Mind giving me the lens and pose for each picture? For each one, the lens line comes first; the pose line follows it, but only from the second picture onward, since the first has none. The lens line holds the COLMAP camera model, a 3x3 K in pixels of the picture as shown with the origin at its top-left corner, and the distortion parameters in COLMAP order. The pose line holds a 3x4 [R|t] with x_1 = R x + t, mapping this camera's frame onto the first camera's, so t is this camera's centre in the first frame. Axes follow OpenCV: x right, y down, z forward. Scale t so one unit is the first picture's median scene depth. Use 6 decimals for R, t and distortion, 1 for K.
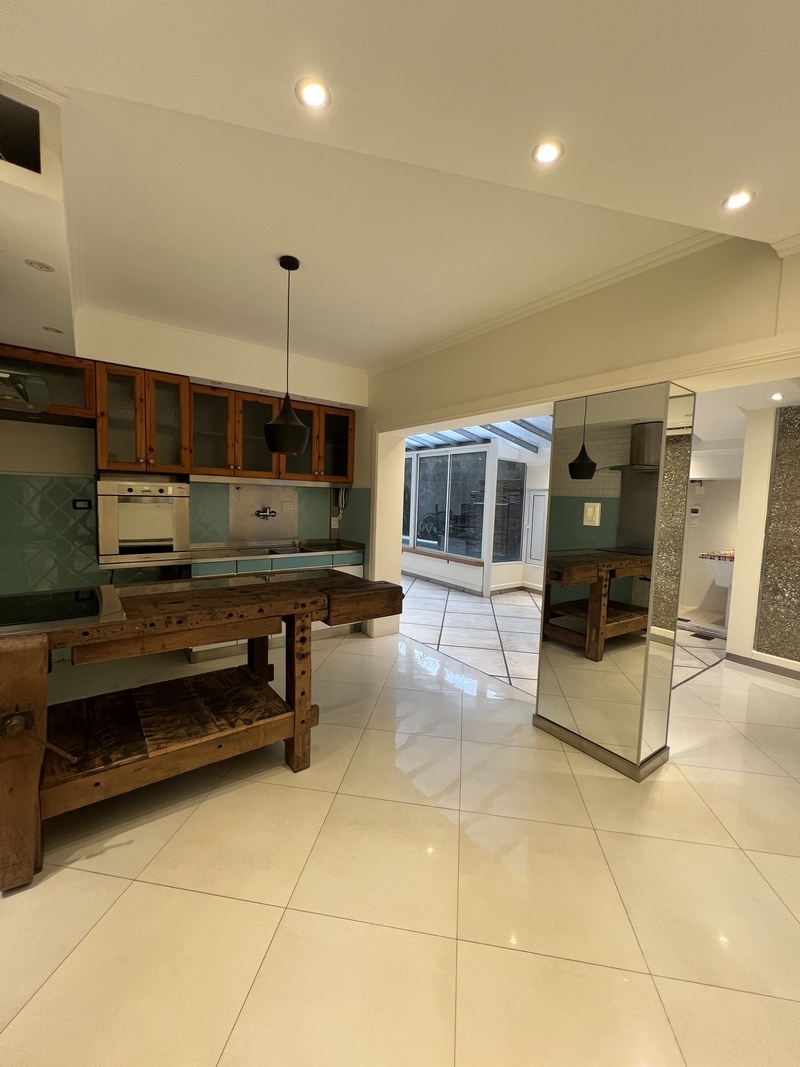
lens RADIAL K [[432.7, 0, 401.1], [0, 432.7, 531.0], [0, 0, 1]] dist [-0.001952, -0.000076]
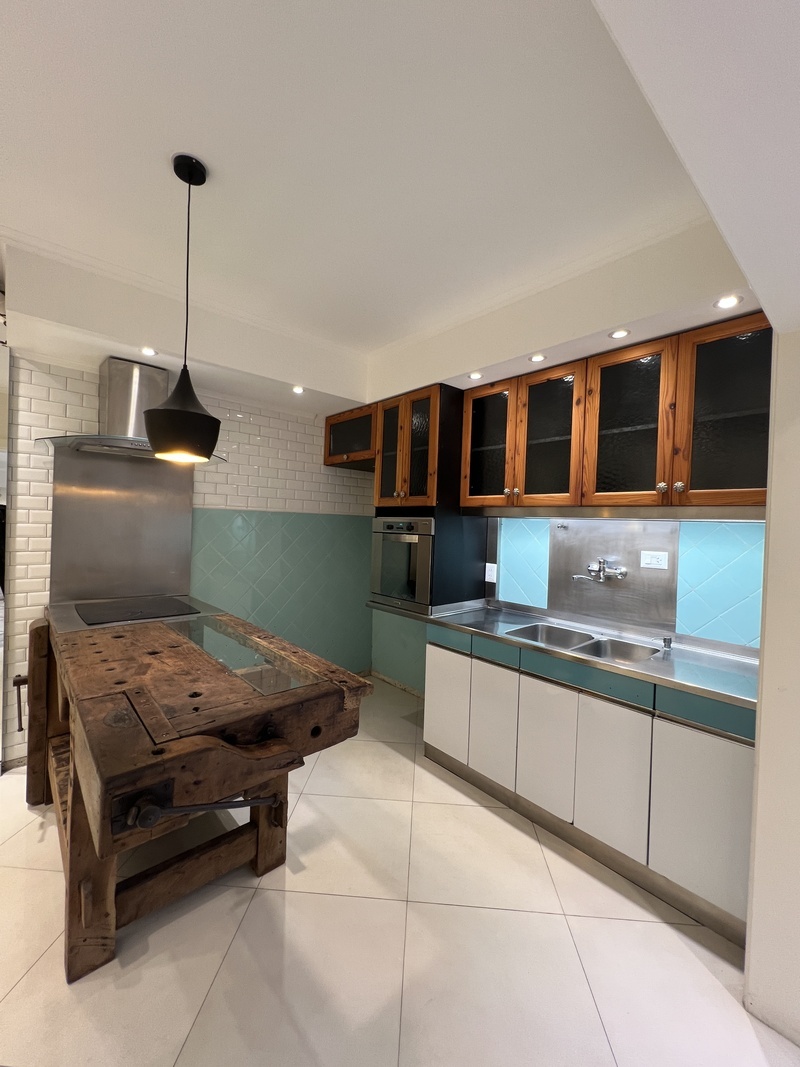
lens RADIAL K [[432.7, 0, 400.4], [0, 432.7, 536.5], [0, 0, 1]] dist [-0.001952, -0.000076]
pose [[0.102908, -0.006769, -0.994668, 0.246552], [-0.105584, 0.994253, -0.017690, -0.050143], [0.989071, 0.106841, 0.101602, 0.762739]]
